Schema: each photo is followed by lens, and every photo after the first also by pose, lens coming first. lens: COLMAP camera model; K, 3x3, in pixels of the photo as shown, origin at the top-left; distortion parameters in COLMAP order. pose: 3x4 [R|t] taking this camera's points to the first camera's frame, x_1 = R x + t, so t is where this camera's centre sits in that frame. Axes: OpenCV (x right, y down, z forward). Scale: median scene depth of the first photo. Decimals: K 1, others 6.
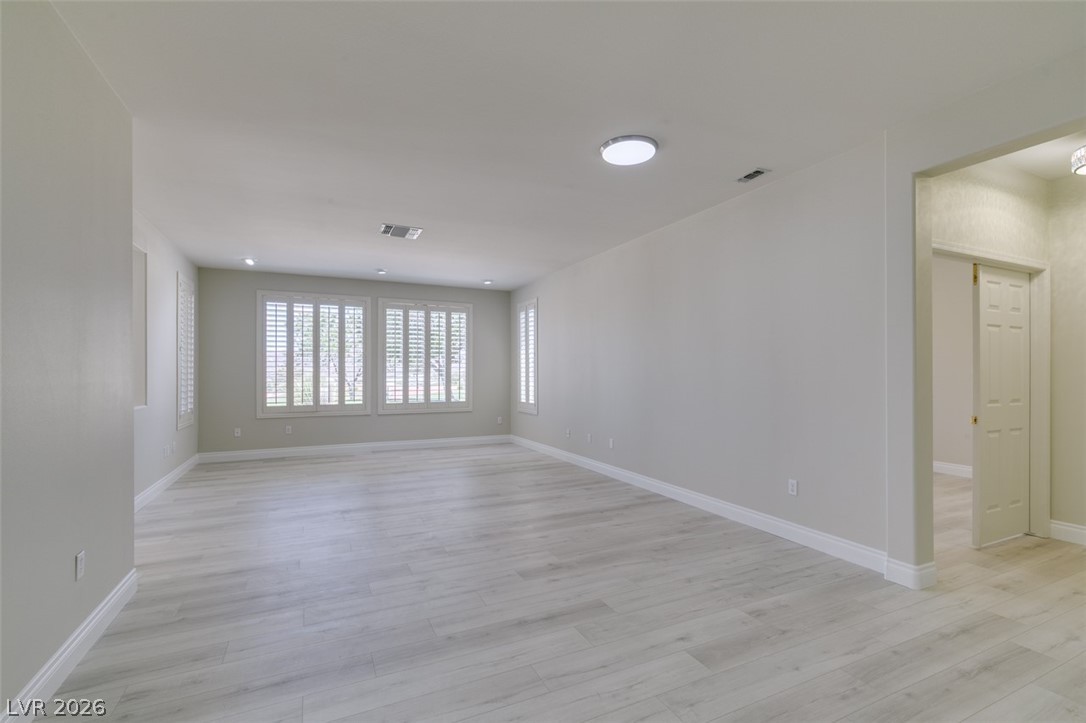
lens RADIAL K [[486.3, 0, 542.3], [0, 486.3, 368.7], [0, 0, 1]] dist [0.002048, 0.000283]
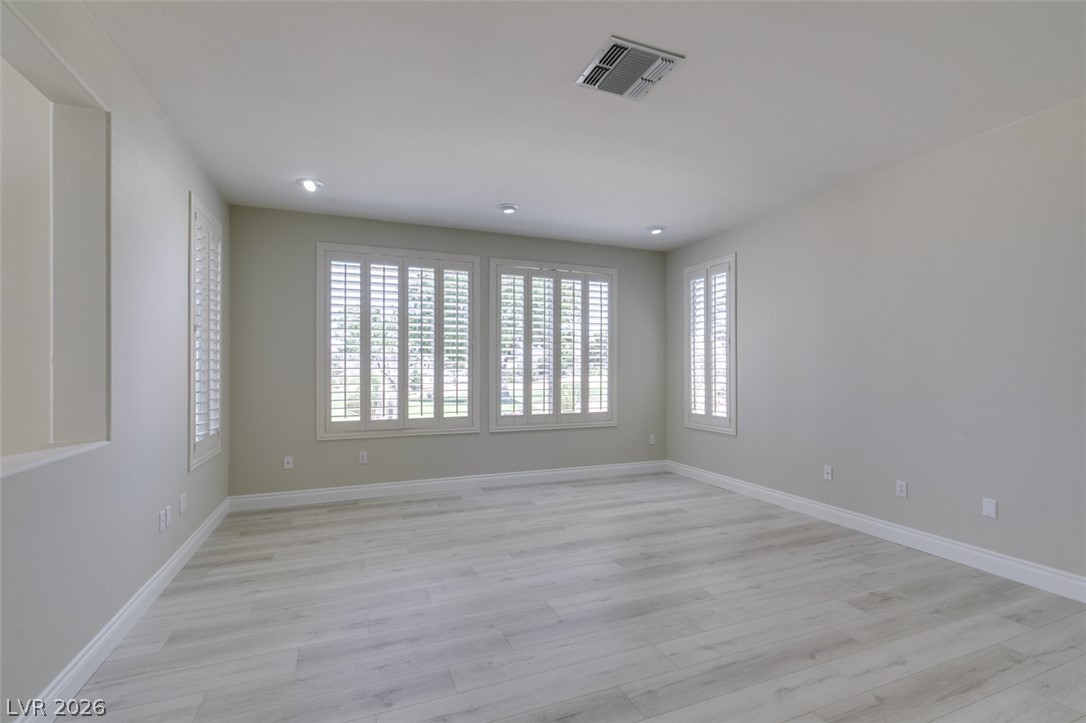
lens RADIAL K [[483.3, 0, 540.4], [0, 483.3, 366.3], [0, 0, 1]] dist [0.000440, -0.000305]
pose [[0.997952, 0.000589, -0.063970, -0.243111], [-0.000565, 1.000000, 0.000390, 0.003200], [0.063970, -0.000353, 0.997952, 0.368722]]
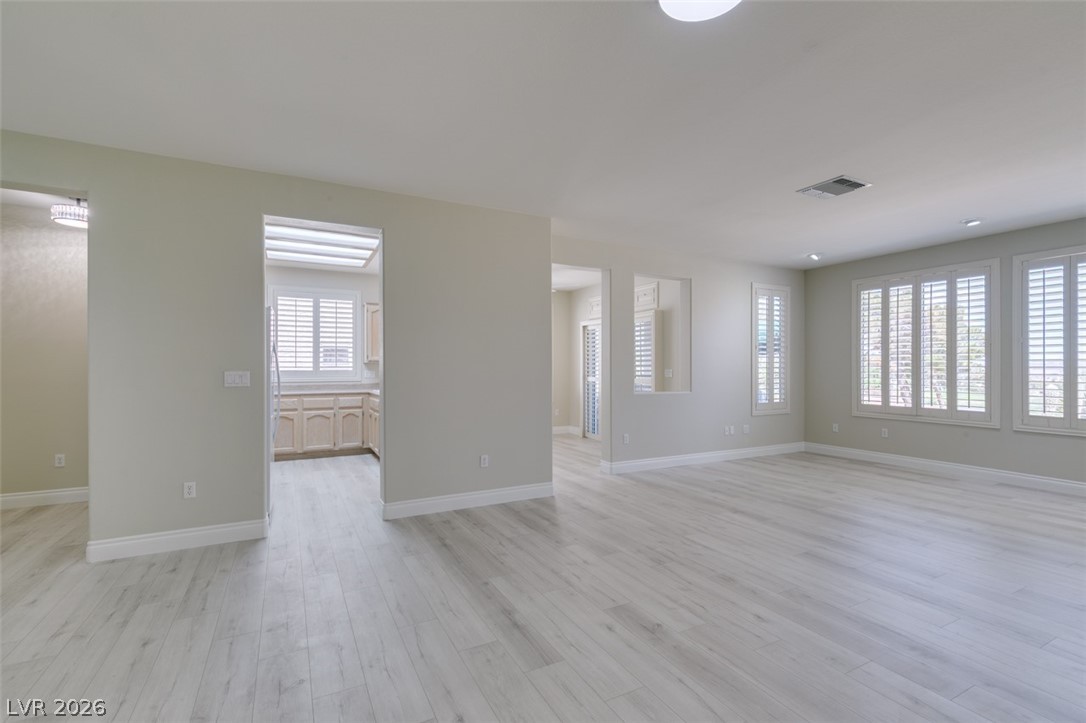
lens RADIAL K [[486.3, 0, 542.3], [0, 486.3, 368.7], [0, 0, 1]] dist [0.002048, 0.000283]
pose [[0.039373, 0.004830, -0.999213, 0.332791], [0.006696, 0.999965, 0.005098, 0.001241], [0.999202, -0.006891, 0.039339, 0.349849]]
